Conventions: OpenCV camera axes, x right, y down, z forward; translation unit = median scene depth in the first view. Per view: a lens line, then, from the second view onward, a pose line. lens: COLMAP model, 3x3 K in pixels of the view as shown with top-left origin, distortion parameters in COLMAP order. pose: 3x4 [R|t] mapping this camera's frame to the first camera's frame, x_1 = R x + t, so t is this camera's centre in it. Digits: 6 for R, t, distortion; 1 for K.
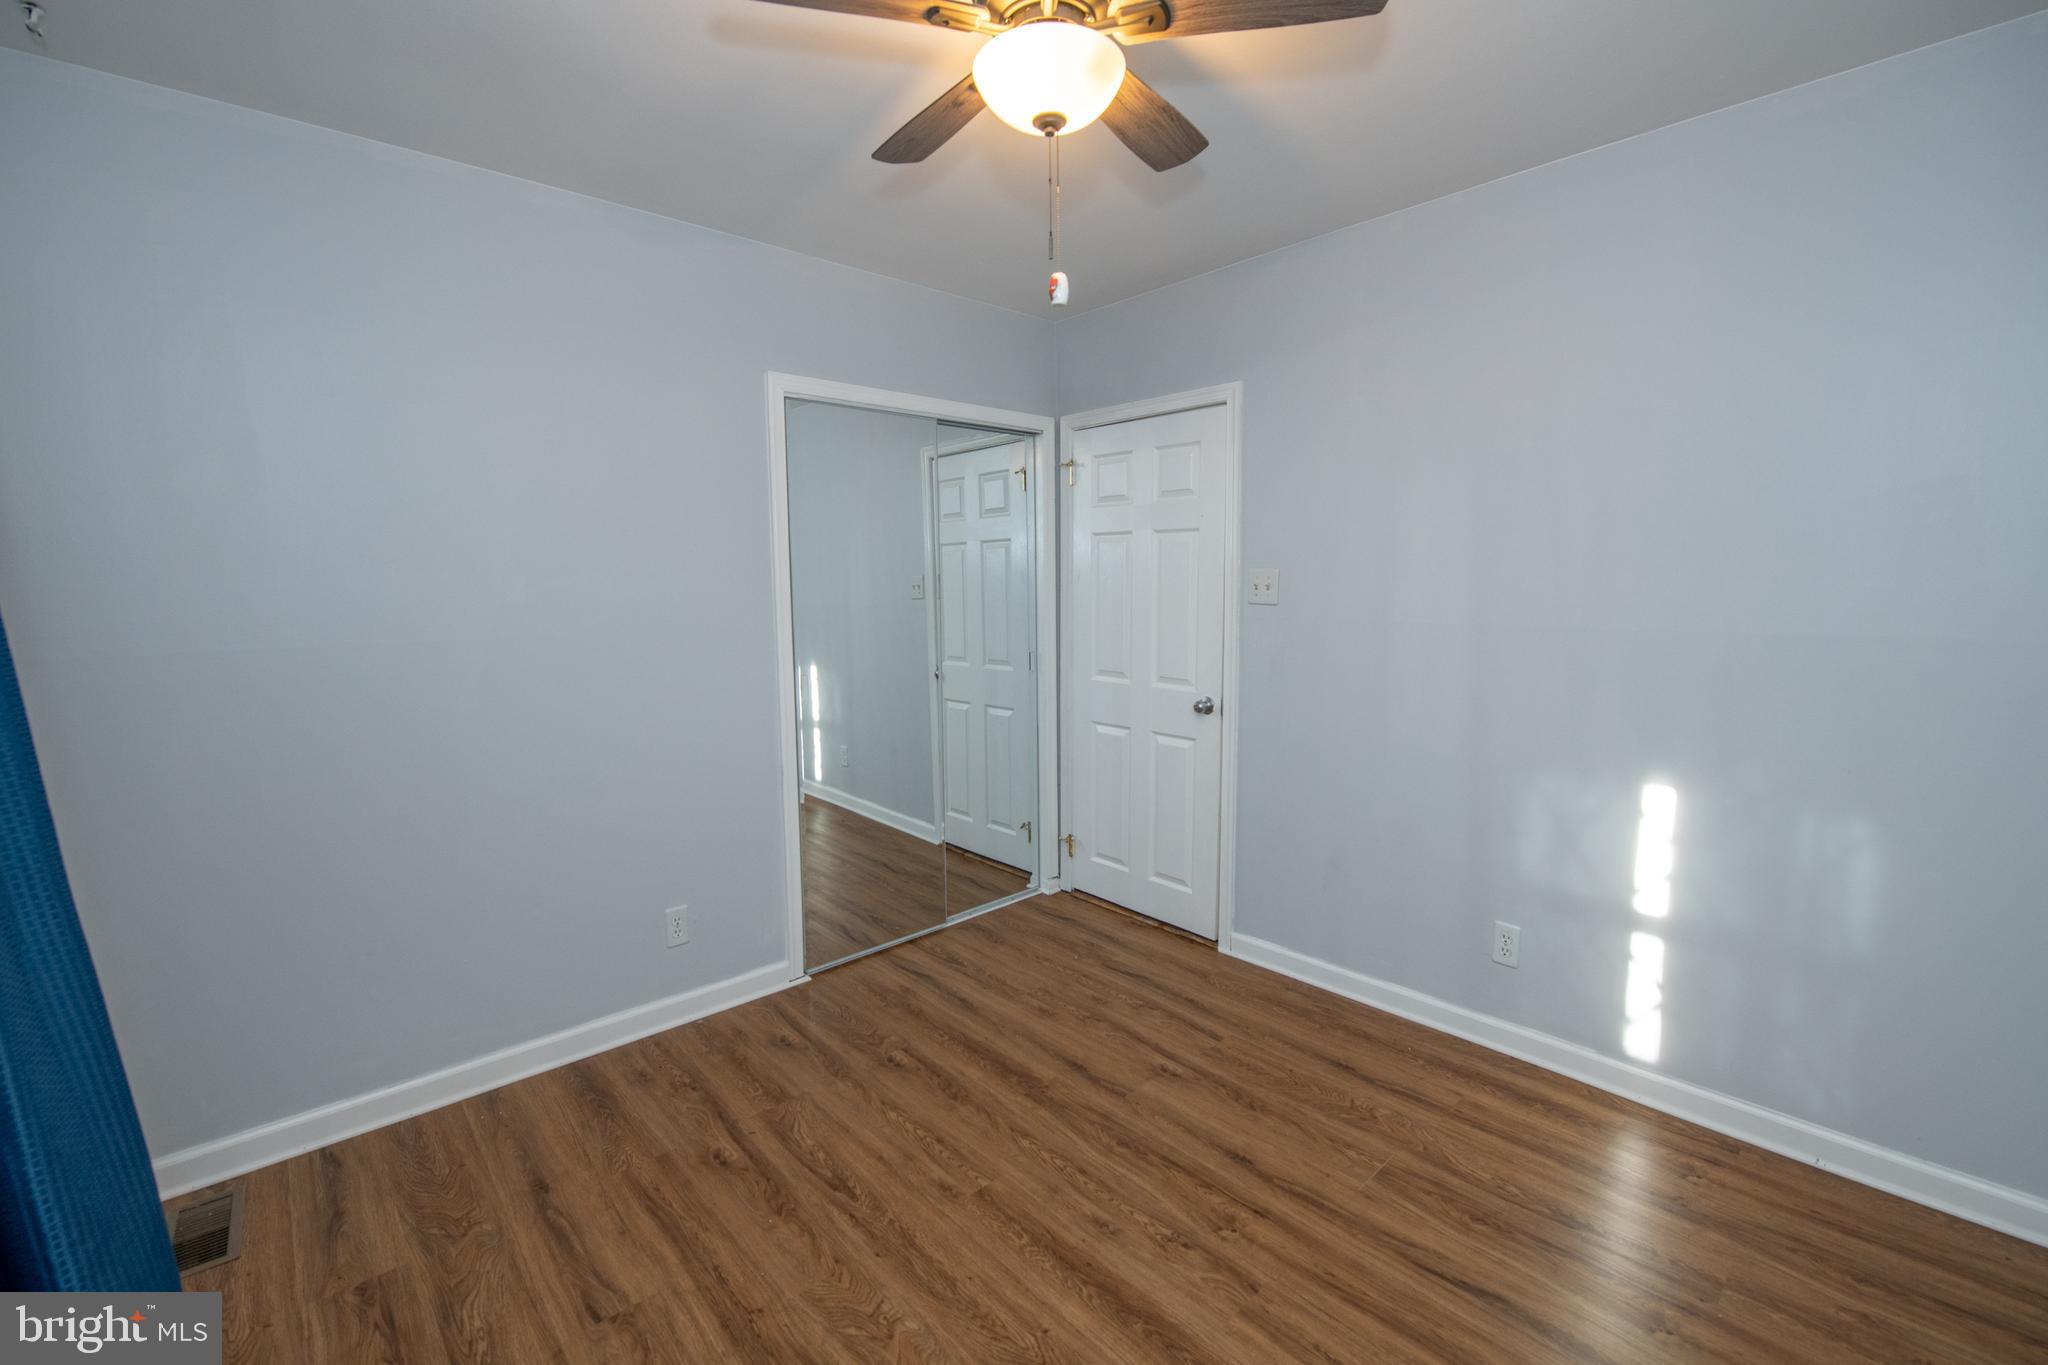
lens RADIAL K [[863.2, 0, 1024.0], [0, 863.2, 682.5], [0, 0, 1]] dist [-0.016293, -0.000205]
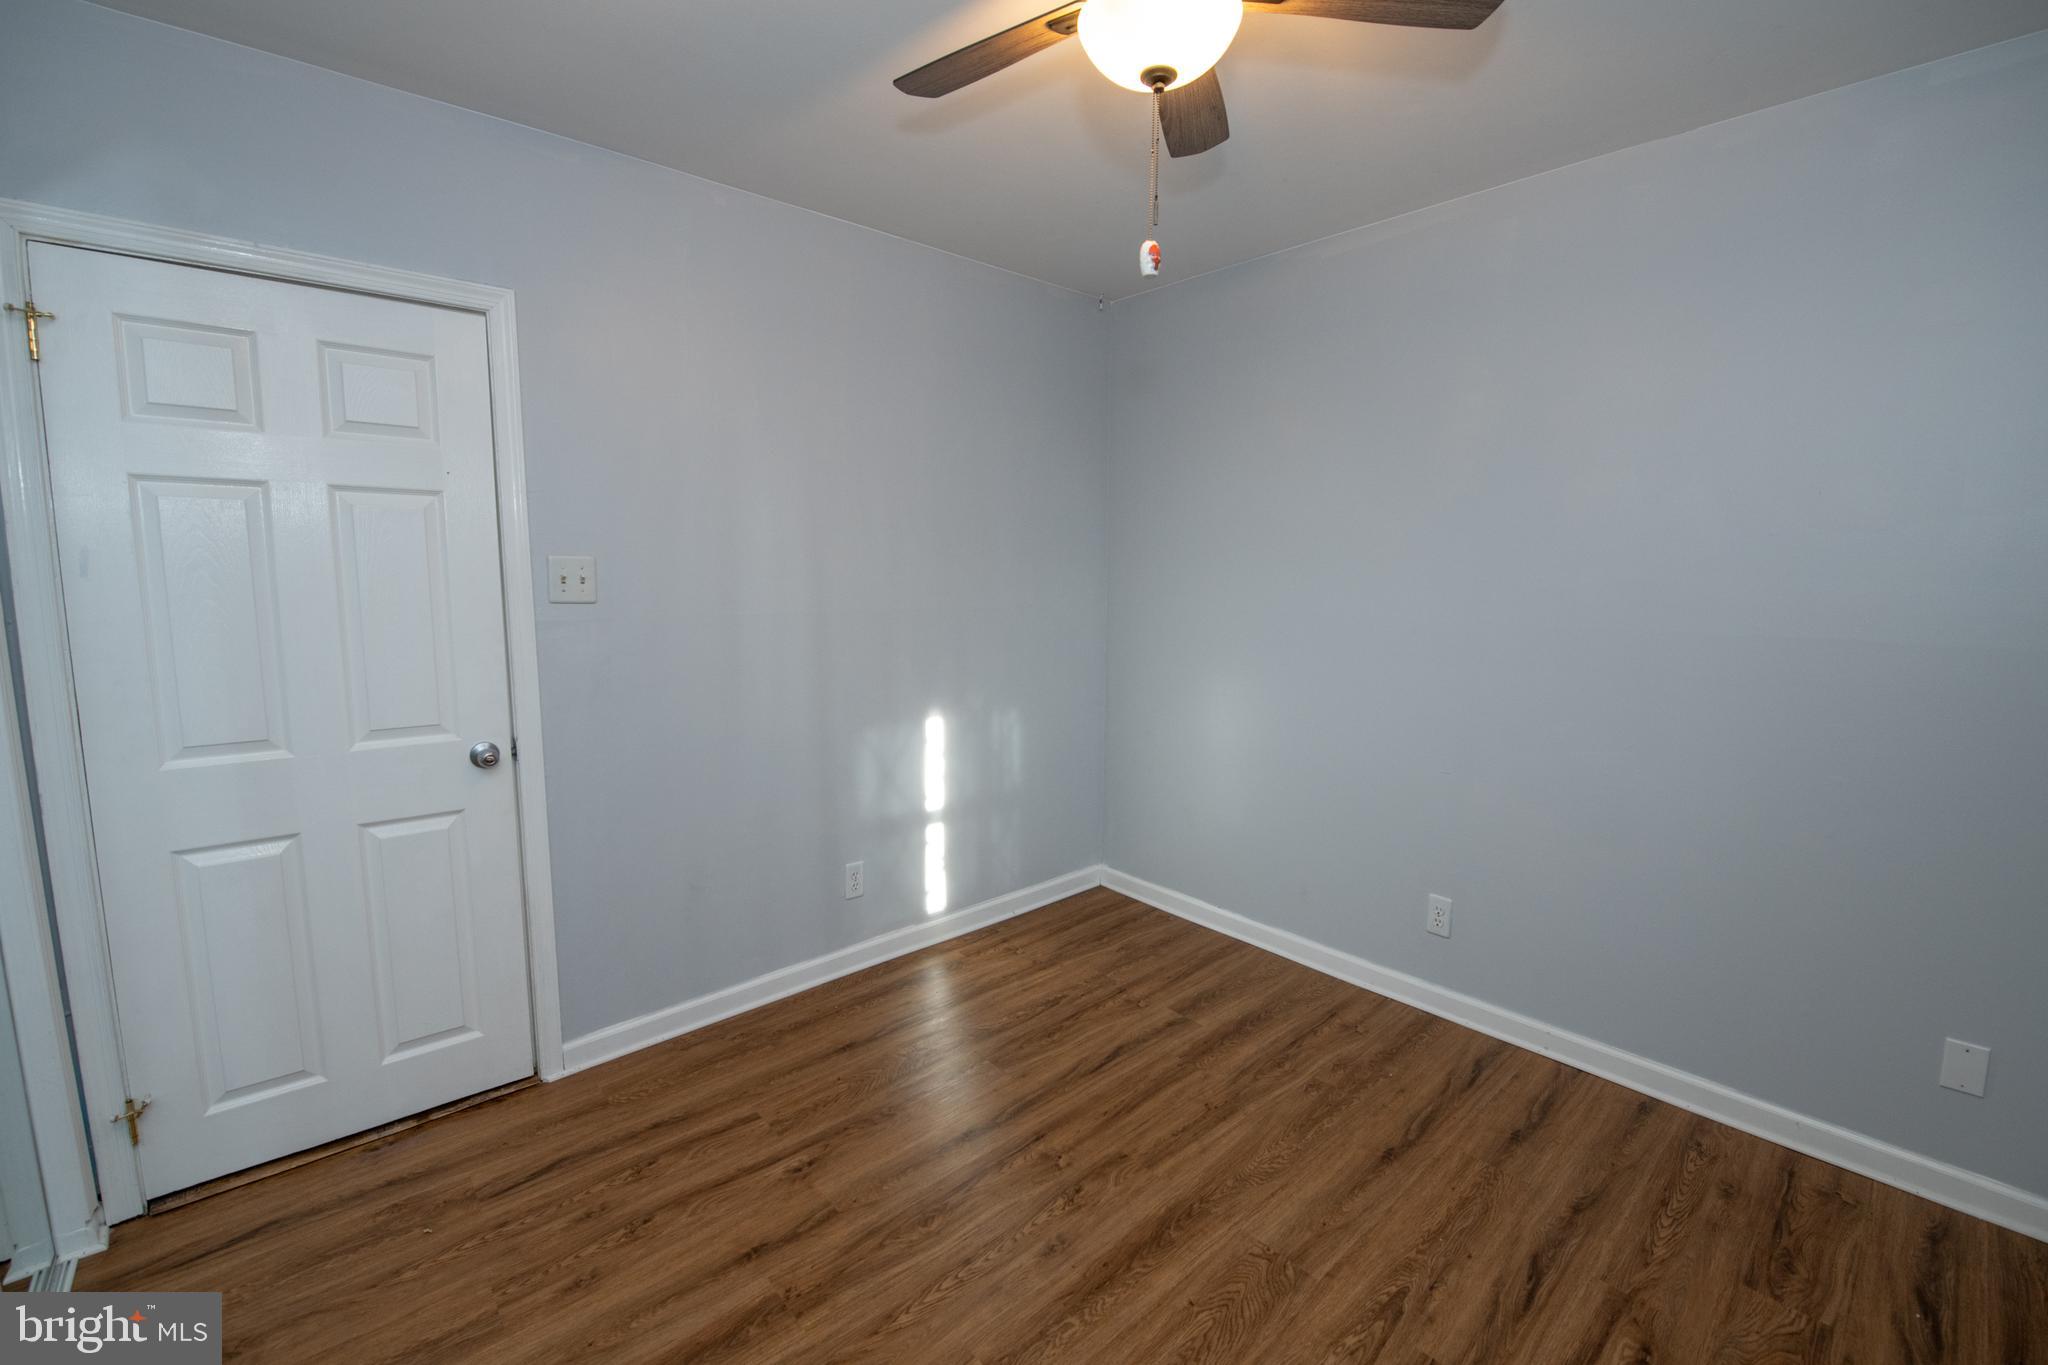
lens RADIAL K [[851.4, 0, 1045.7], [0, 851.4, 680.0], [0, 0, 1]] dist [-0.016461, -0.000428]
pose [[-0.004322, -0.118263, 0.992973, -0.603890], [0.116307, 0.986184, 0.117960, -0.079224], [-0.993204, 0.115999, 0.009492, 0.732410]]
